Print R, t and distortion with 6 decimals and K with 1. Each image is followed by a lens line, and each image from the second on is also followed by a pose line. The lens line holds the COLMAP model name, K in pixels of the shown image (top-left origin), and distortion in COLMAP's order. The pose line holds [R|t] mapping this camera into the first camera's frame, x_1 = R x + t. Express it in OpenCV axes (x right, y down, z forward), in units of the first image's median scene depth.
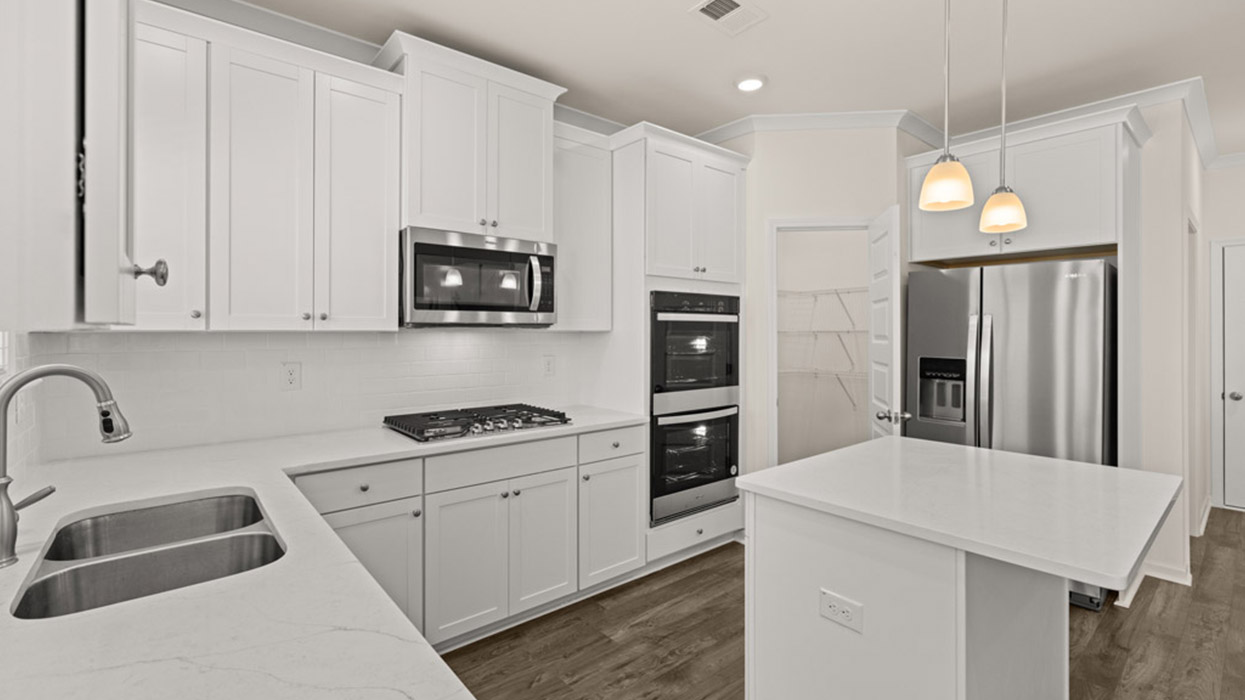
lens RADIAL K [[543.6, 0, 620.9], [0, 543.6, 331.1], [0, 0, 1]] dist [-0.001186, -0.000132]
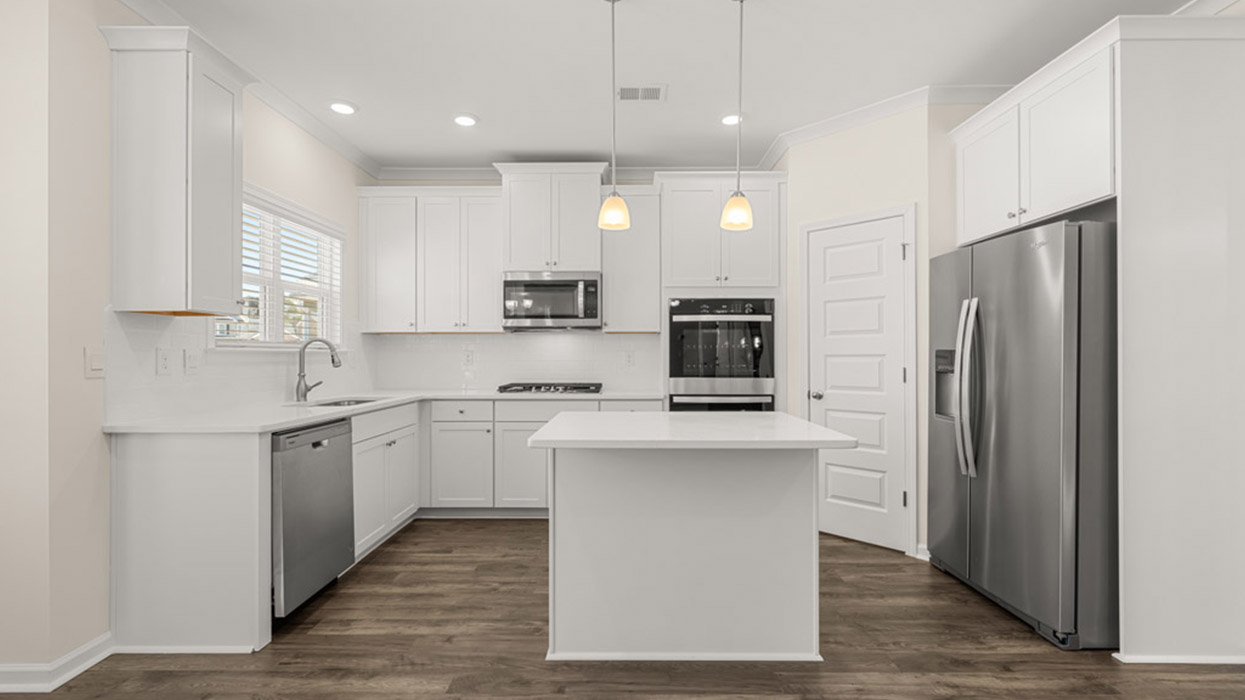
lens RADIAL K [[533.8, 0, 619.8], [0, 533.8, 352.7], [0, 0, 1]] dist [-0.001832, -0.000125]
pose [[0.756709, -0.006609, -0.653718, 0.878851], [0.002272, 0.999969, -0.007479, 0.070539], [0.653747, 0.004175, 0.756701, -0.049149]]
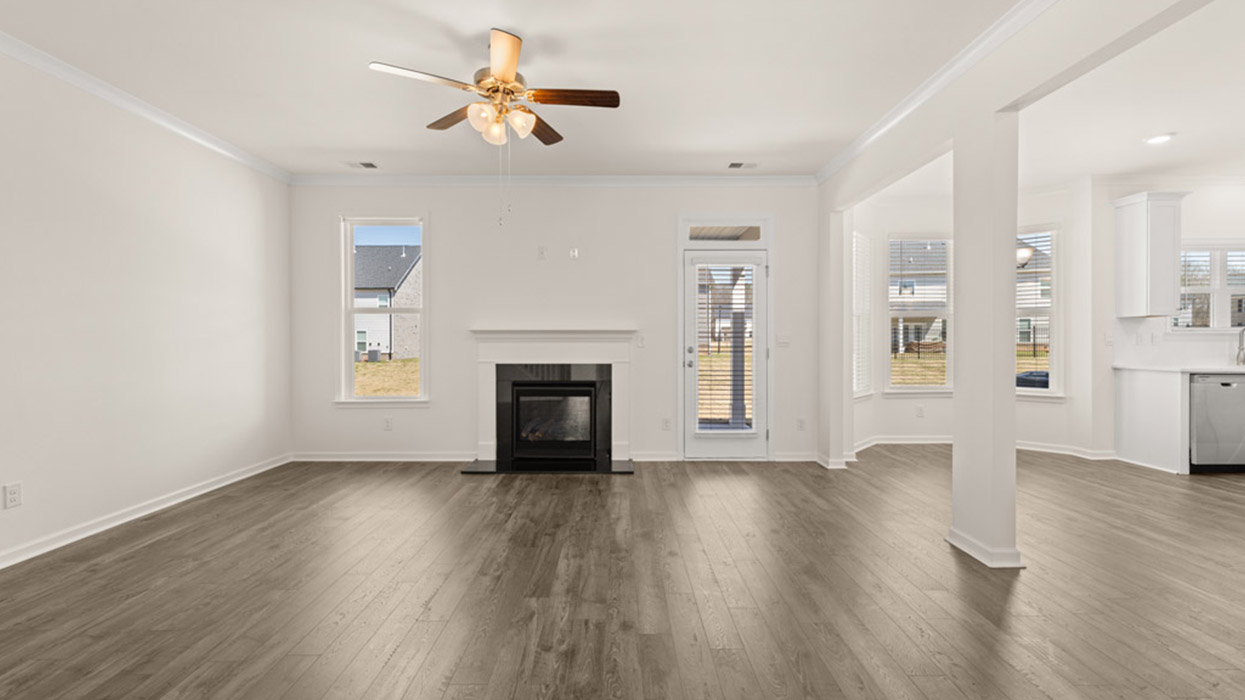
lens RADIAL K [[535.5, 0, 619.4], [0, 535.5, 343.4], [0, 0, 1]] dist [-0.002279, -0.000301]
pose [[-0.643680, 0.006294, -0.765268, 2.385838], [0.001920, 0.999976, 0.006610, 0.076704], [0.765292, 0.002786, -0.643677, -0.071512]]
